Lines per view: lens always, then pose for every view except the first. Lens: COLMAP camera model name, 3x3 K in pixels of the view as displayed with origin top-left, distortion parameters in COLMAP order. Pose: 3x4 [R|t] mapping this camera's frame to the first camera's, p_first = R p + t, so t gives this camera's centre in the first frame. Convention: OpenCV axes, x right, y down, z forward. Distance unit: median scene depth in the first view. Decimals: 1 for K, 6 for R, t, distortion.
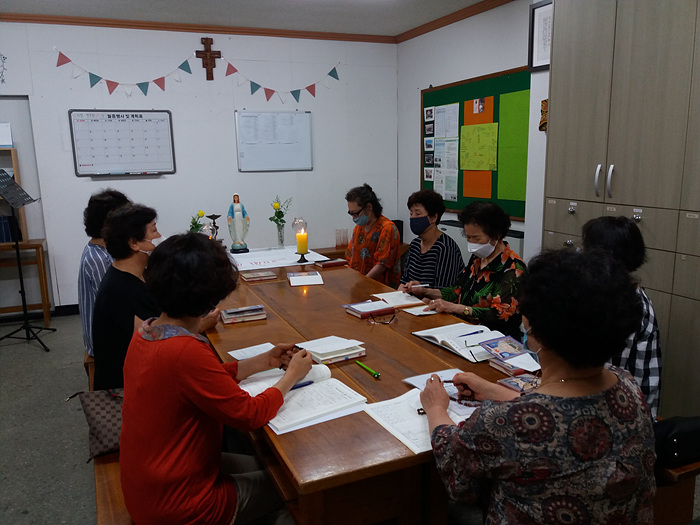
lens RADIAL K [[574.8, 0, 350.0], [0, 574.8, 262.5], [0, 0, 1]] dist [0.050544, -0.120130]
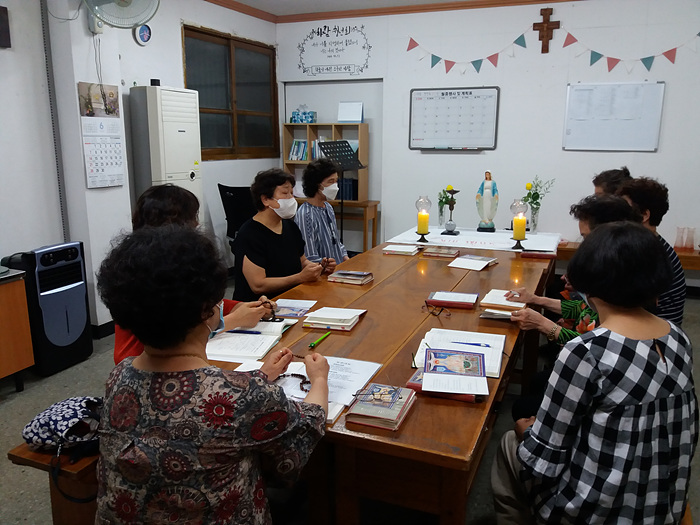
lens RADIAL K [[574.8, 0, 350.0], [0, 574.8, 262.5], [0, 0, 1]] dist [0.050544, -0.120130]
pose [[0.696013, 0.176011, -0.696122, 0.278235], [-0.151131, 0.983683, 0.097613, -0.020824], [0.701944, 0.037266, 0.711257, 0.115907]]
